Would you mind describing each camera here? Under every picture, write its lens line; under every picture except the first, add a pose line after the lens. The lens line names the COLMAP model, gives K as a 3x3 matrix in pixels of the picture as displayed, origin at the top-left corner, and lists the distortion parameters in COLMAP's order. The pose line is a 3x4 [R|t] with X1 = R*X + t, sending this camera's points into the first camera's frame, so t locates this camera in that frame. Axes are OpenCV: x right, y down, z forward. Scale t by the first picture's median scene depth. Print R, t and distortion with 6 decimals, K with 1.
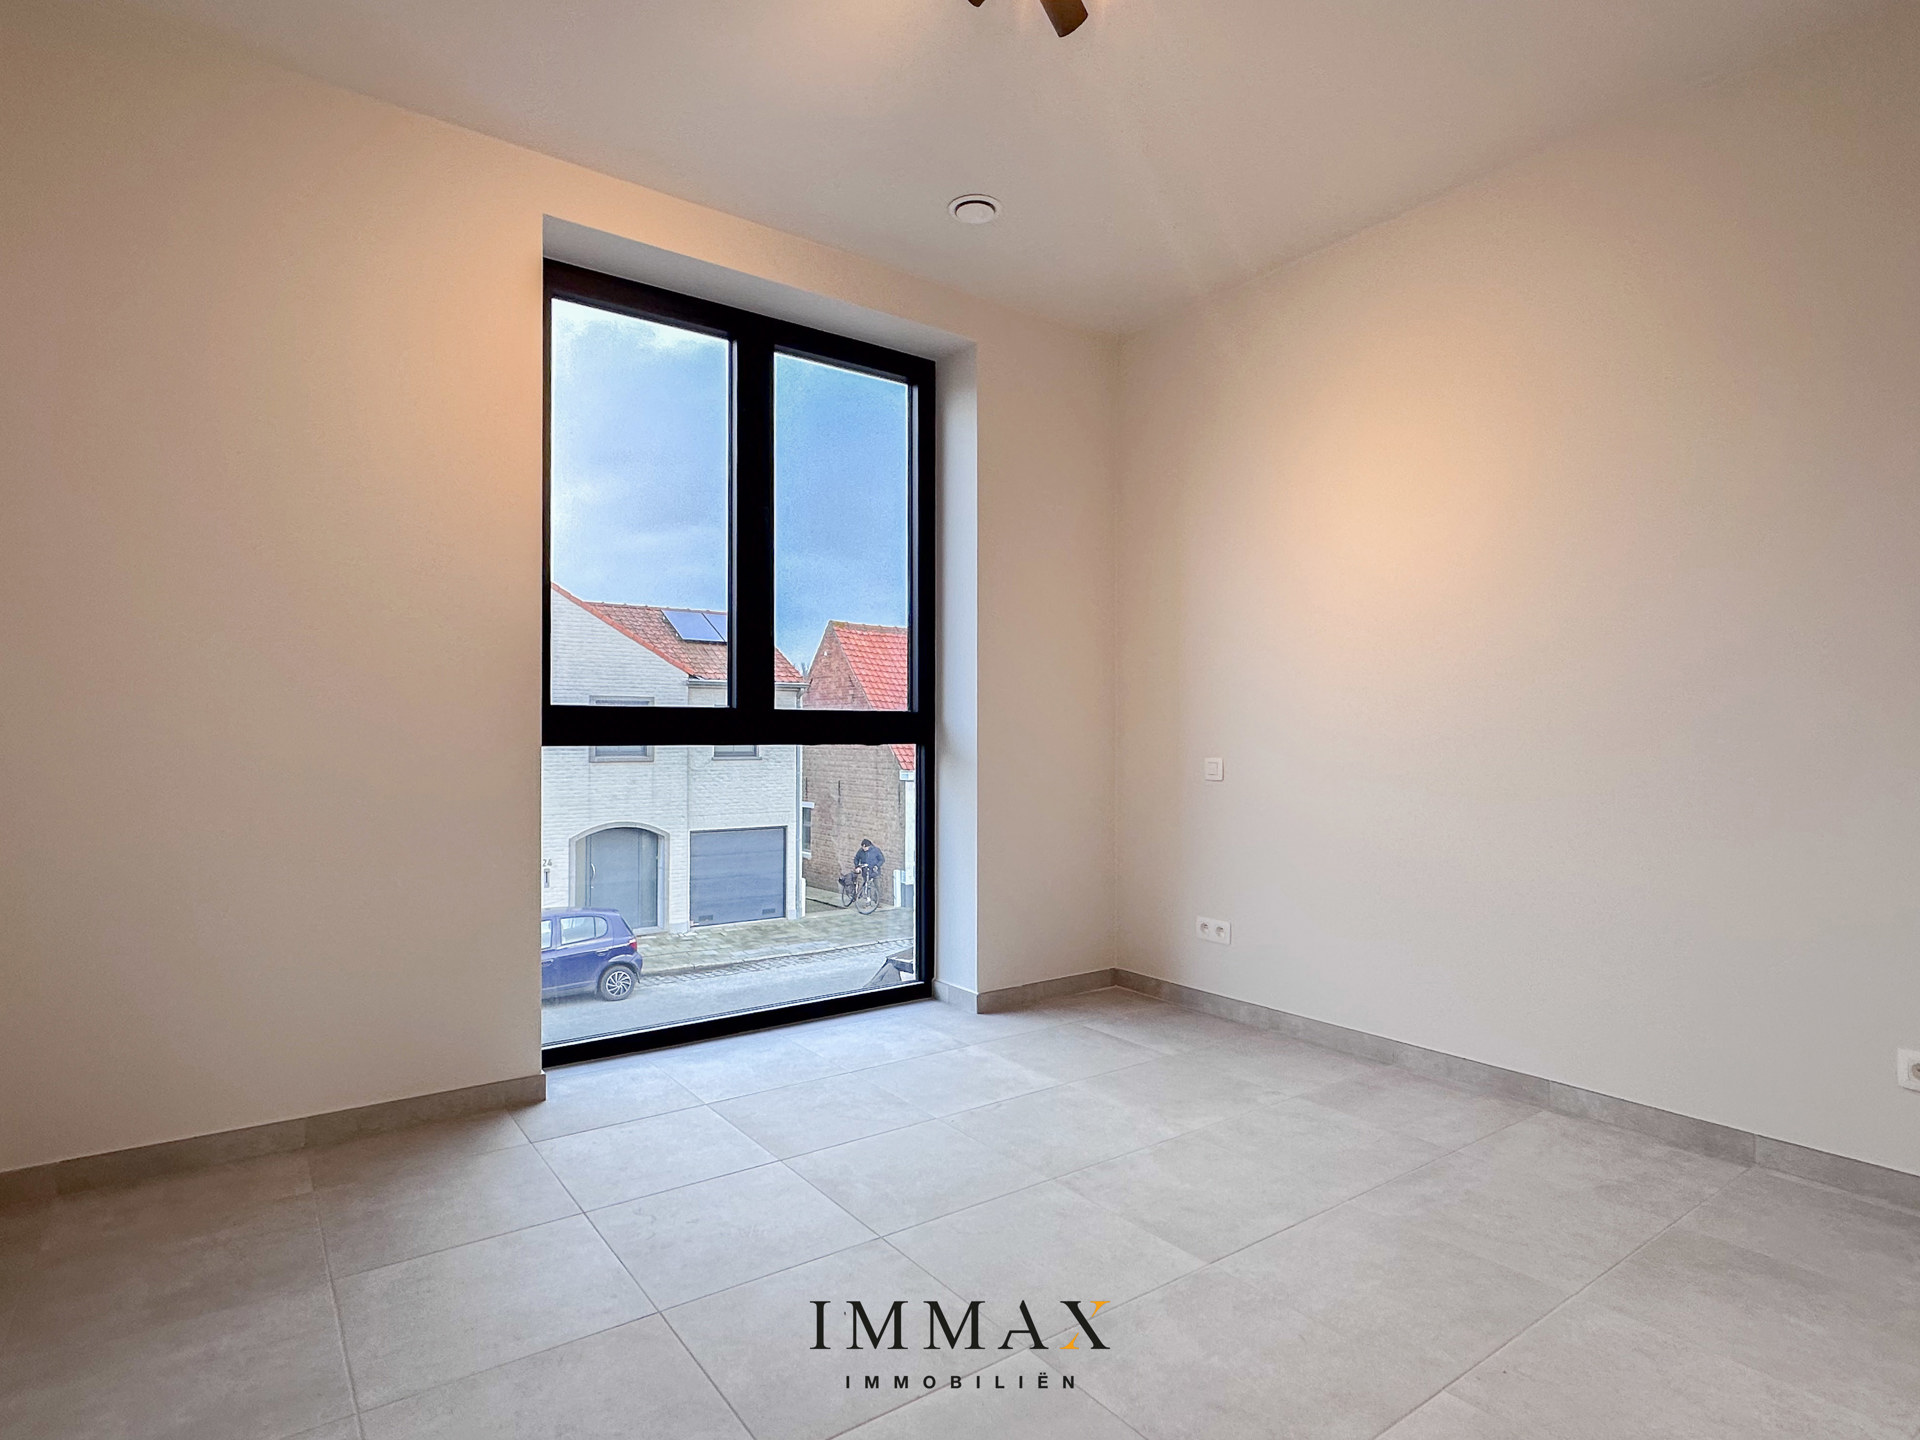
lens RADIAL K [[1022.2, 0, 915.1], [0, 1022.2, 723.3], [0, 0, 1]] dist [-0.001971, -0.000296]
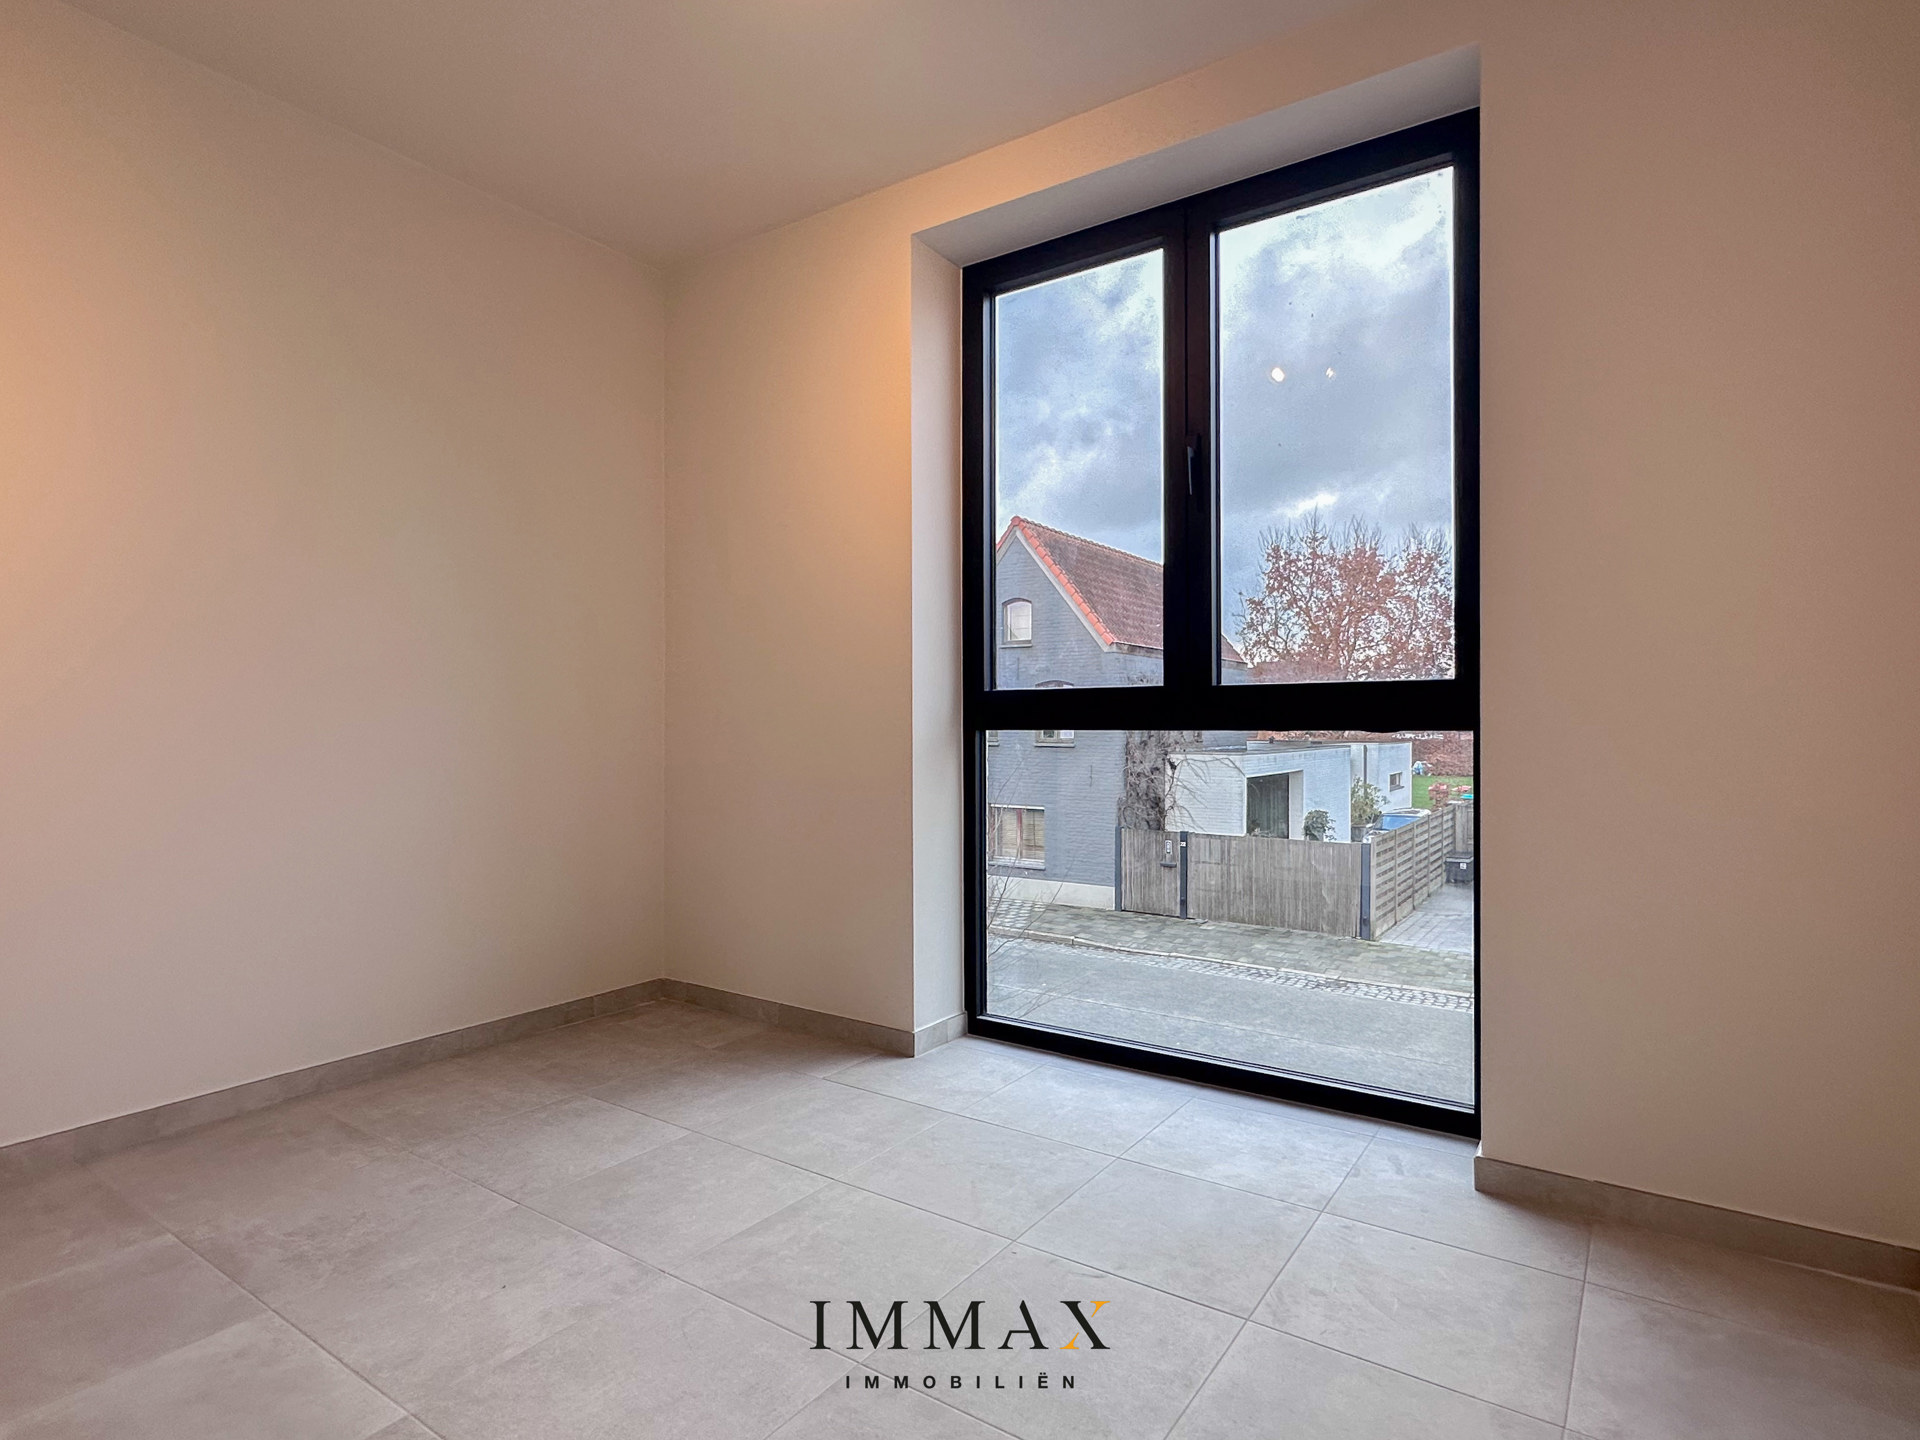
lens RADIAL K [[995.3, 0, 957.3], [0, 995.3, 711.3], [0, 0, 1]] dist [-0.003517, -0.000107]
pose [[0.354307, -0.010911, -0.935065, 0.551191], [0.013195, 0.999891, -0.006668, 0.009530], [0.935036, -0.009976, 0.354413, 0.580668]]
